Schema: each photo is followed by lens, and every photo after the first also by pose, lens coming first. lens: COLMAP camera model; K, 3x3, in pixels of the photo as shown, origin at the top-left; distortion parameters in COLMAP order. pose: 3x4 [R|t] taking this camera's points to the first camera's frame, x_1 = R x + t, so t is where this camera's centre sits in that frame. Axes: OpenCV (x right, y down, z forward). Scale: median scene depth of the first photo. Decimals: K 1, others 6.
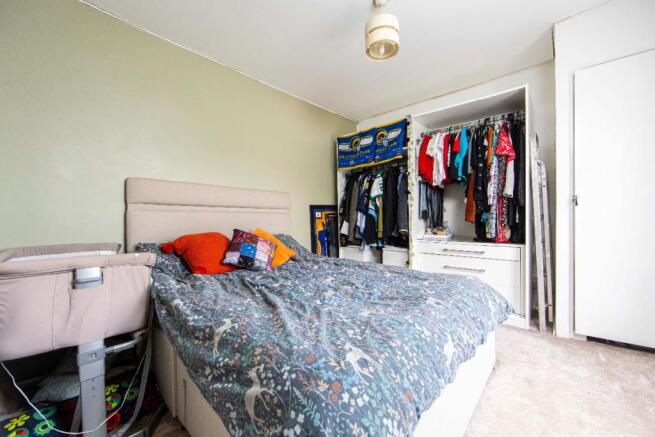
lens RADIAL K [[254.4, 0, 327.5], [0, 254.4, 218.5], [0, 0, 1]] dist [-0.001280, -0.000107]
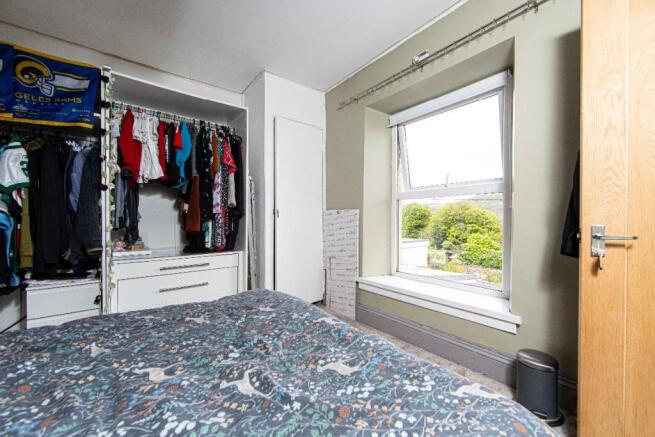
lens RADIAL K [[262.7, 0, 327.5], [0, 262.7, 218.5], [0, 0, 1]] dist [-0.007334, -0.000228]
pose [[0.160863, 0.012368, 0.986899, -0.248988], [0.001011, 0.999919, -0.012696, -0.018832], [-0.986976, 0.003040, 0.160837, 0.380678]]
